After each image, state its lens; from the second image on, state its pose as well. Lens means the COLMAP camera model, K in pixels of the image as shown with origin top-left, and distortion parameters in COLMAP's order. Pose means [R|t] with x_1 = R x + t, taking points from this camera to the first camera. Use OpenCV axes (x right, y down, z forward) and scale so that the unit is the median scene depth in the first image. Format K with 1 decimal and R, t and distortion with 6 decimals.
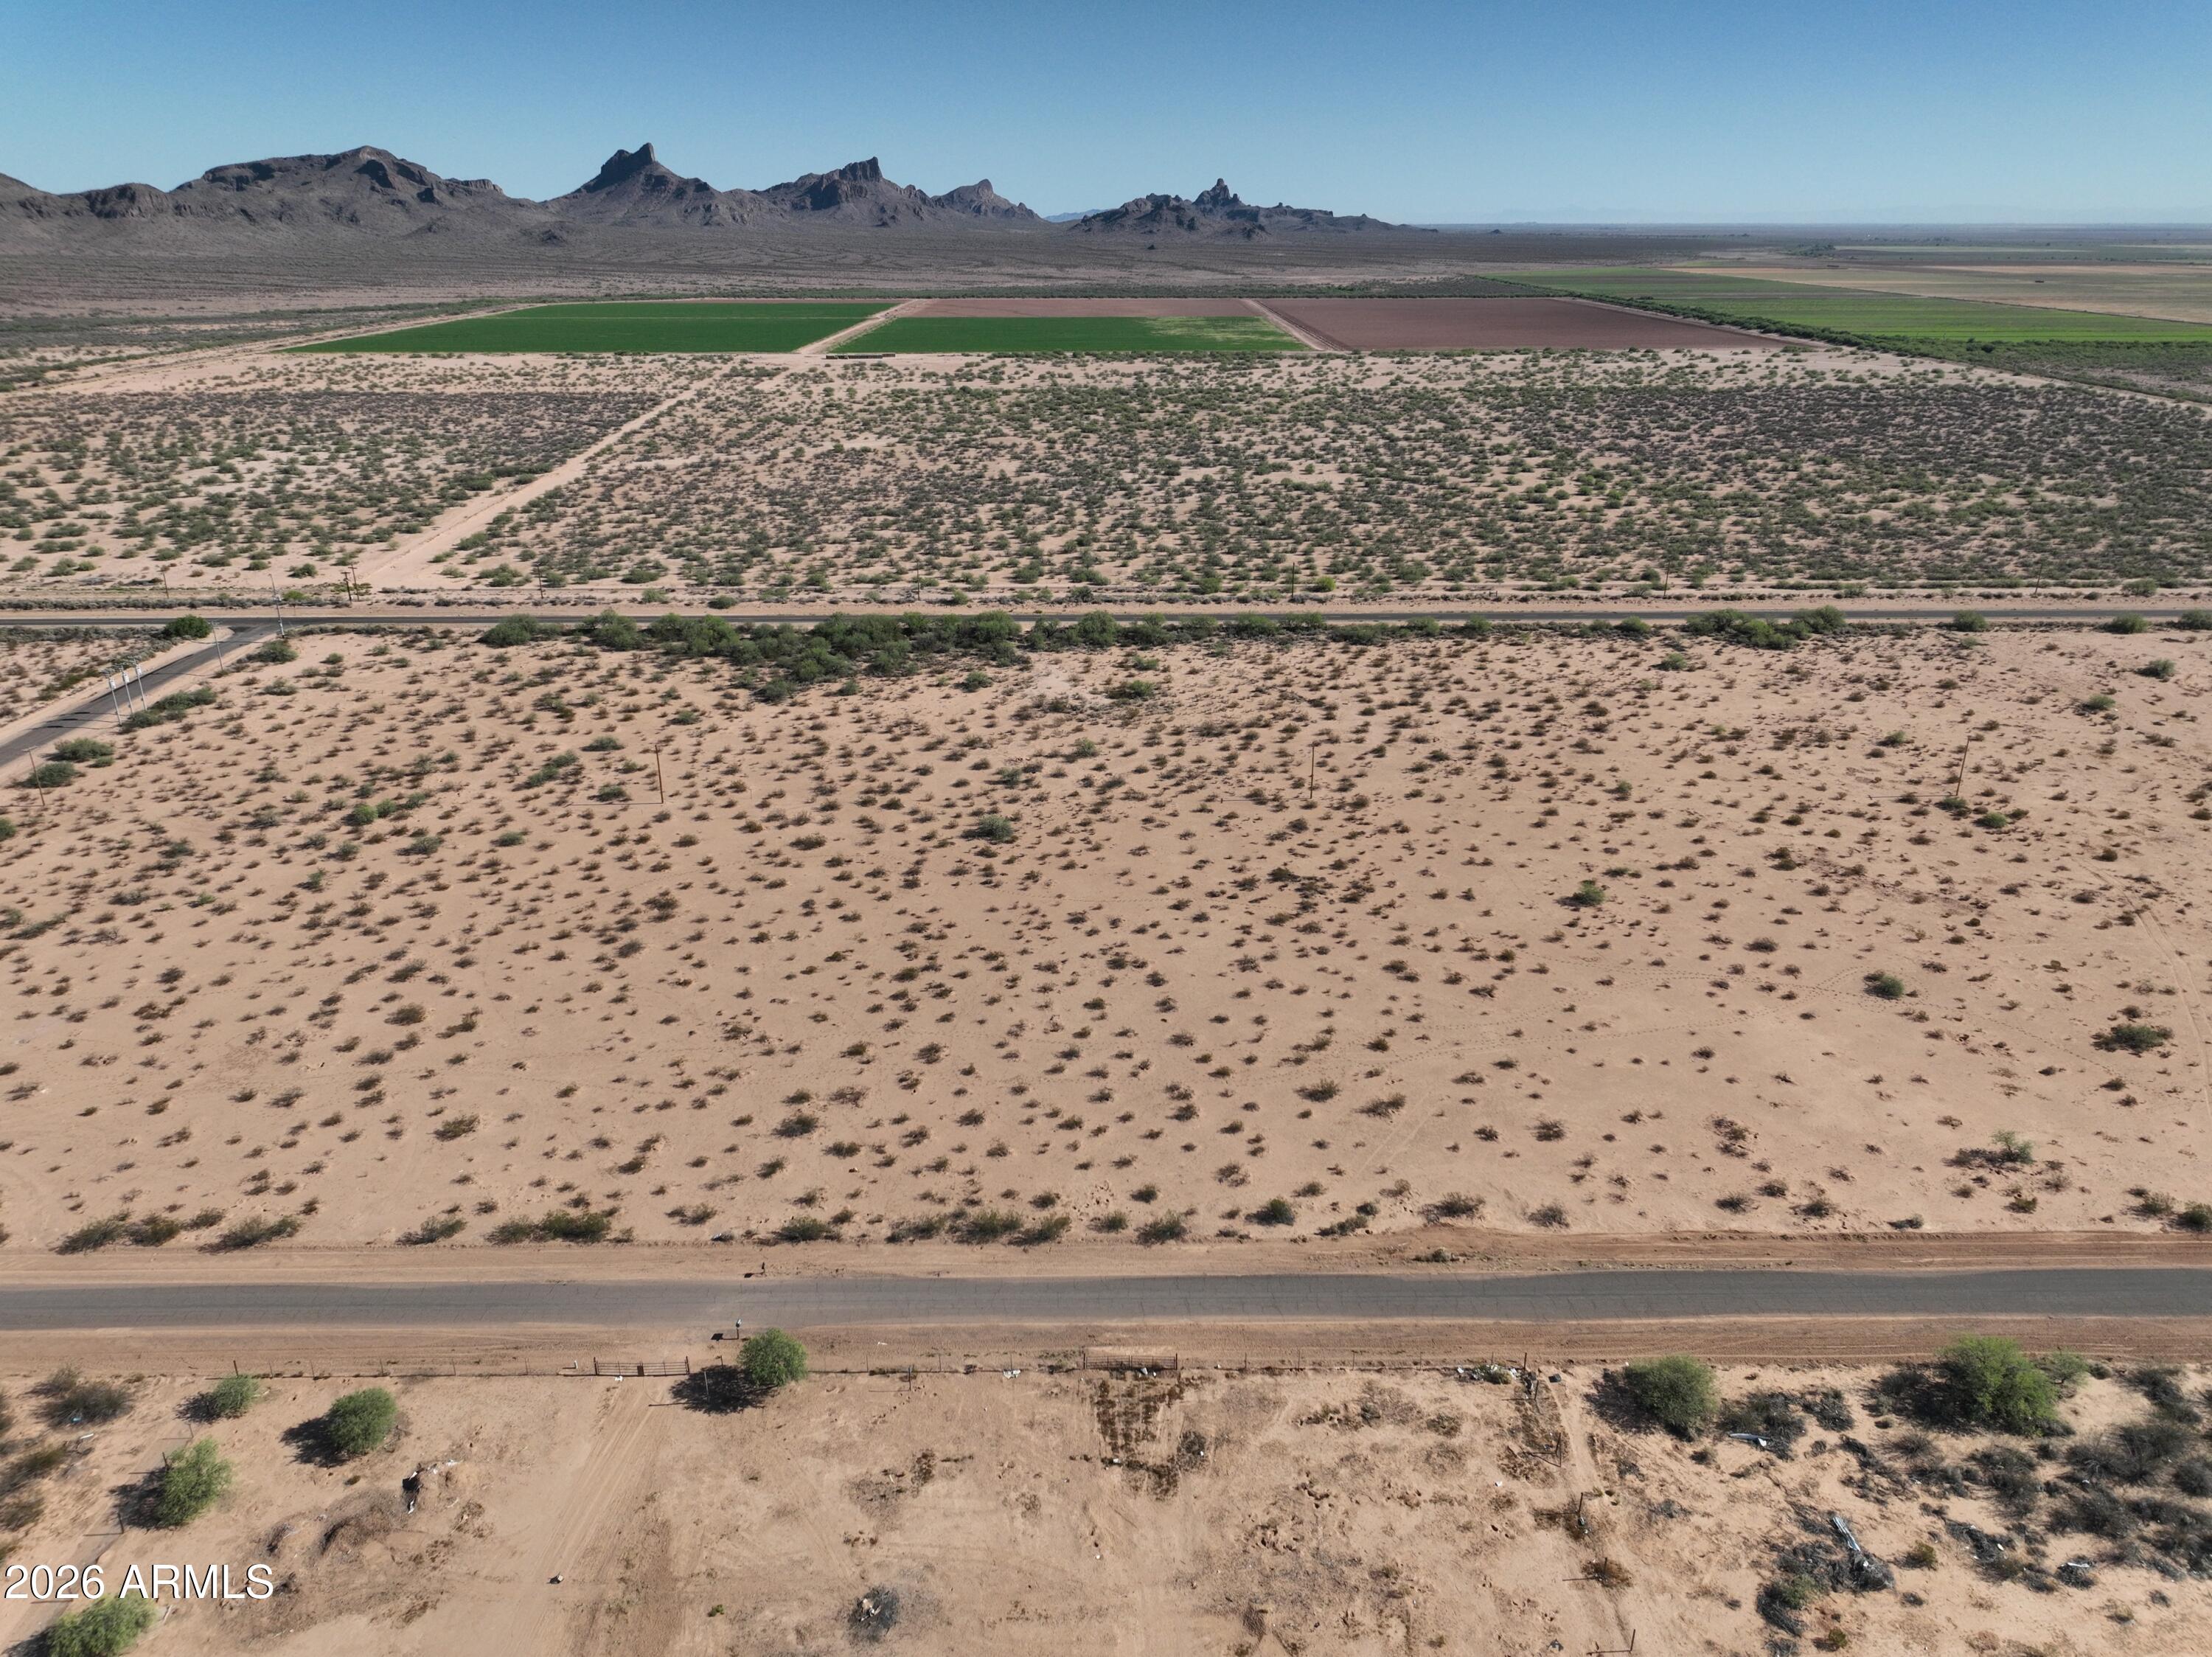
lens RADIAL K [[1551.7, 0, 1111.6], [0, 1551.7, 820.7], [0, 0, 1]] dist [0.005322, -0.006988]
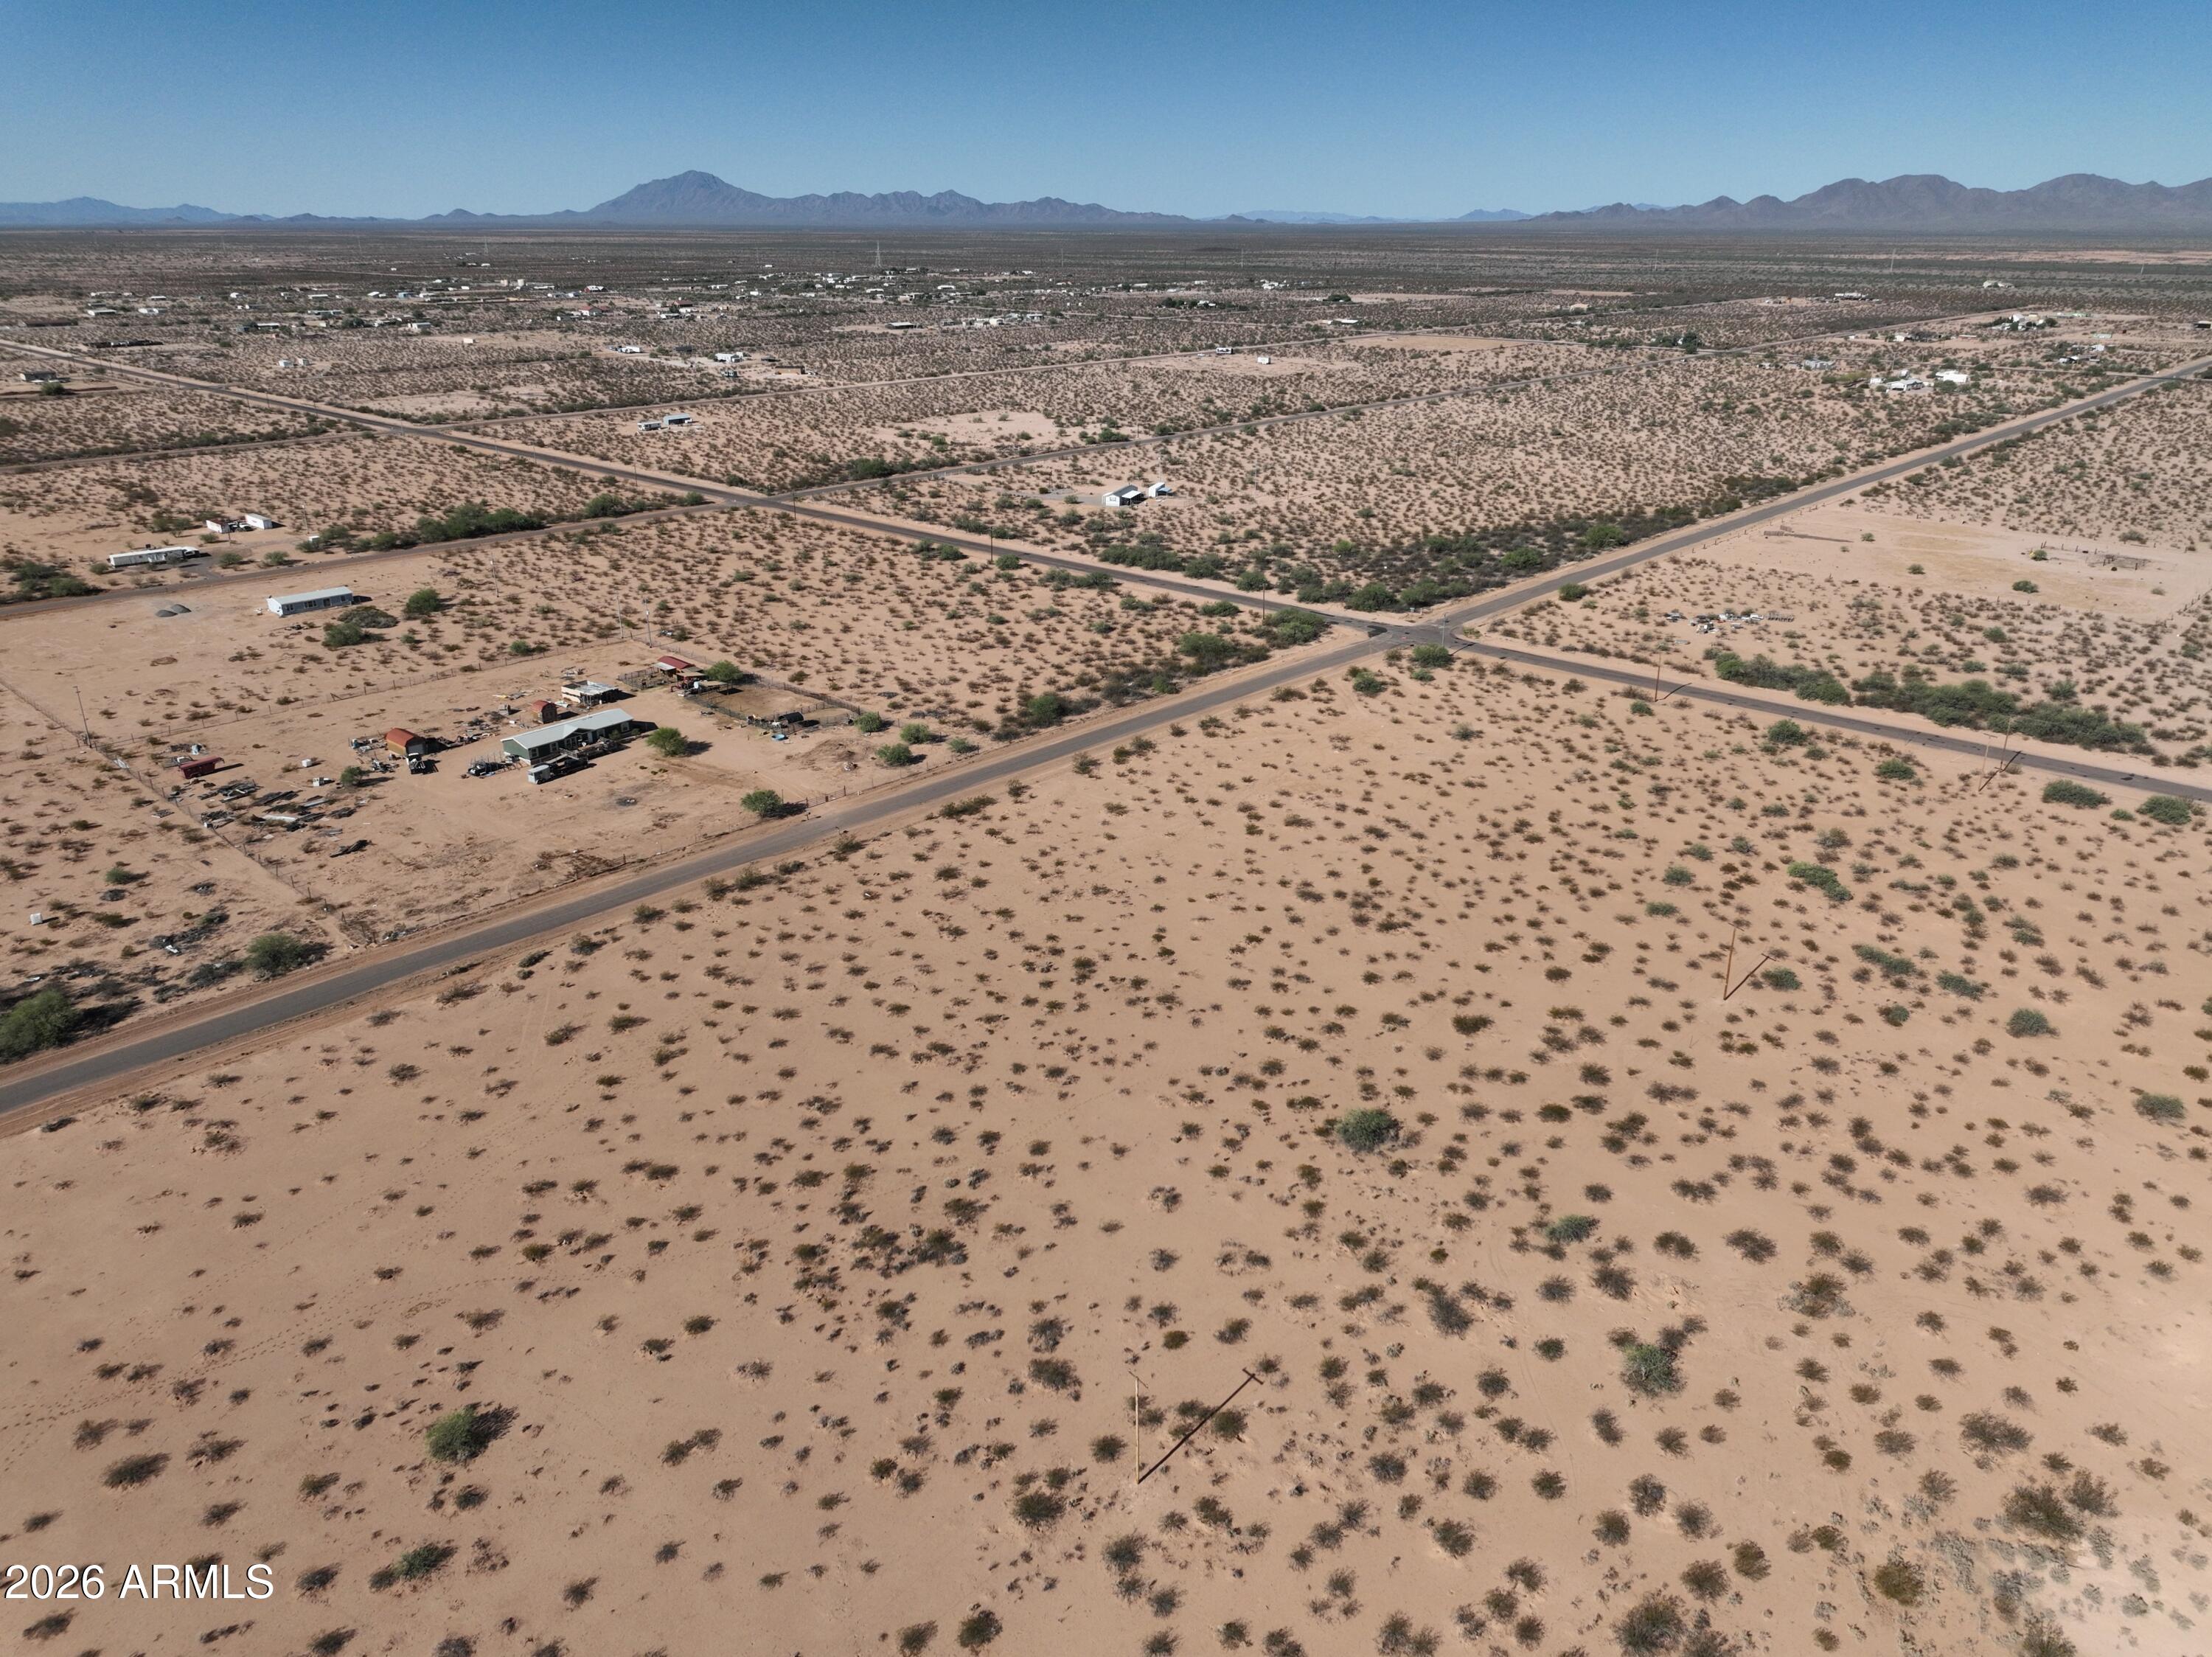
lens RADIAL K [[1551.7, 0, 1116.6], [0, 1551.7, 805.2], [0, 0, 1]] dist [0.005322, -0.006988]
pose [[-0.690113, 0.259530, -0.675565, 0.386876], [-0.259969, 0.782276, 0.566092, -0.424453], [0.675397, 0.566293, -0.472389, 1.084038]]
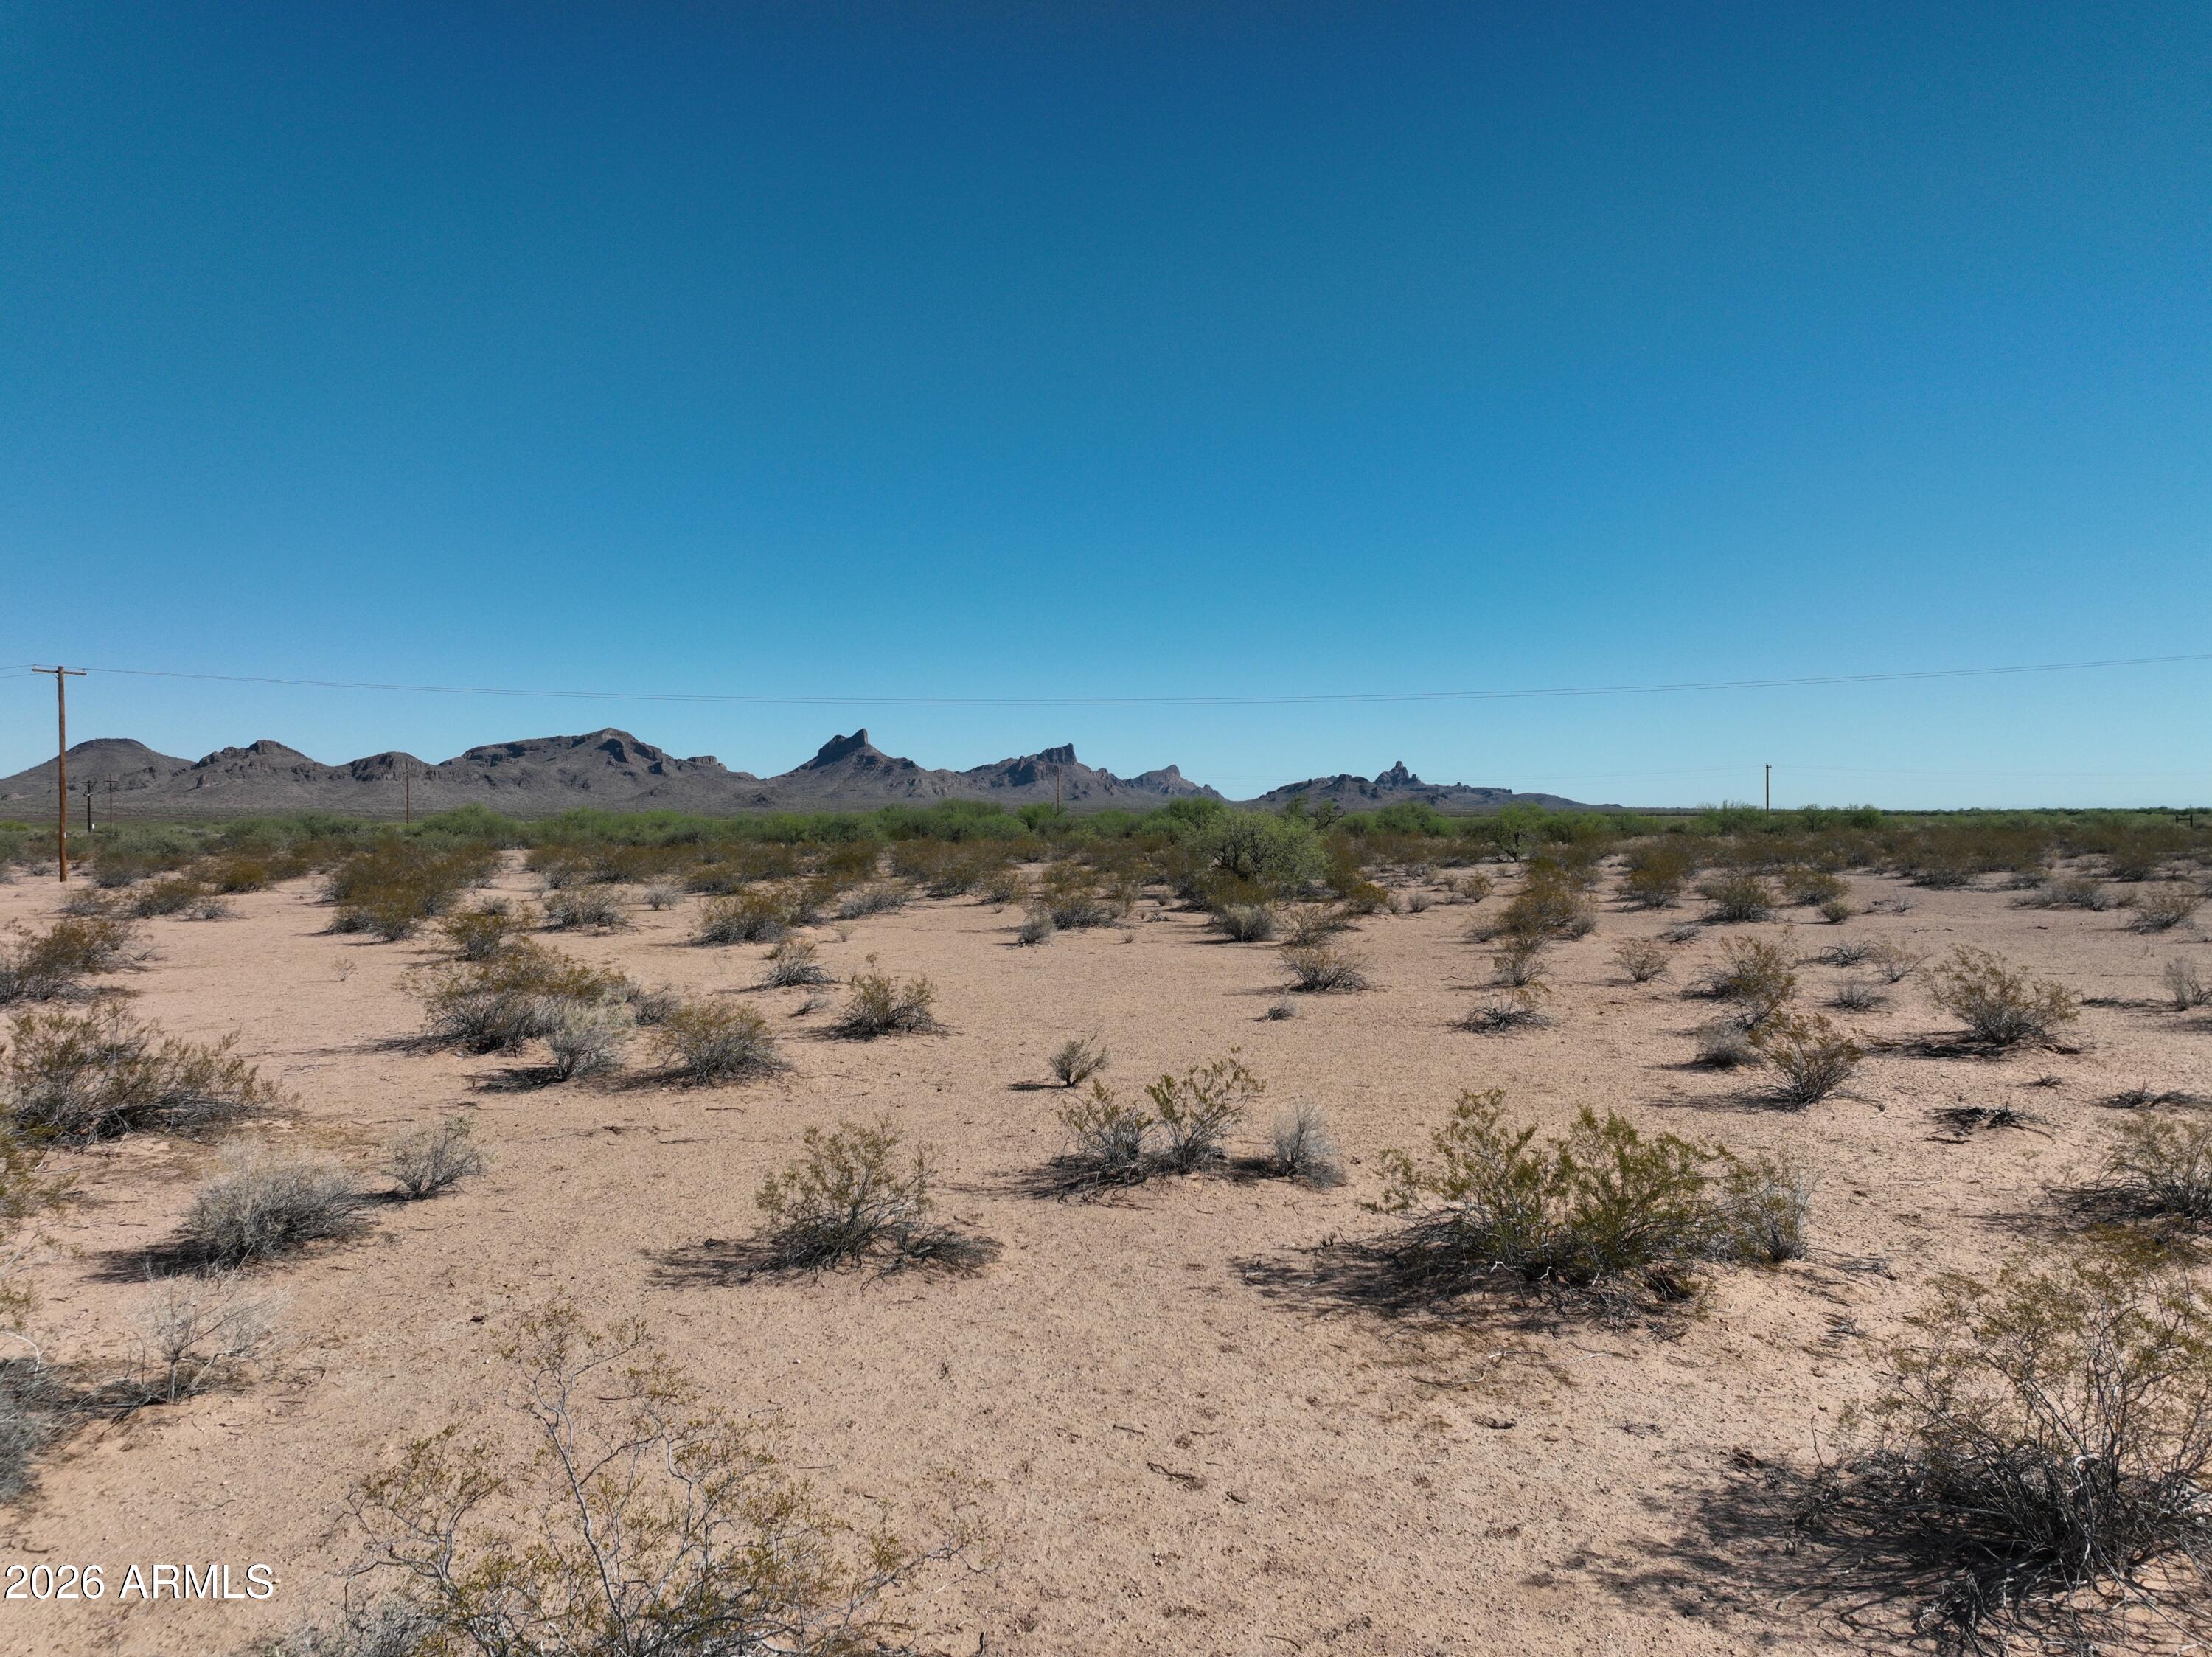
lens RADIAL K [[1551.7, 0, 1111.2], [0, 1551.7, 822.6], [0, 0, 1]] dist [0.005322, -0.006988]
pose [[0.993419, -0.001977, -0.114521, -0.063499], [-0.039177, 0.933679, -0.355962, 0.052216], [0.107630, 0.358106, 0.927457, 0.765640]]
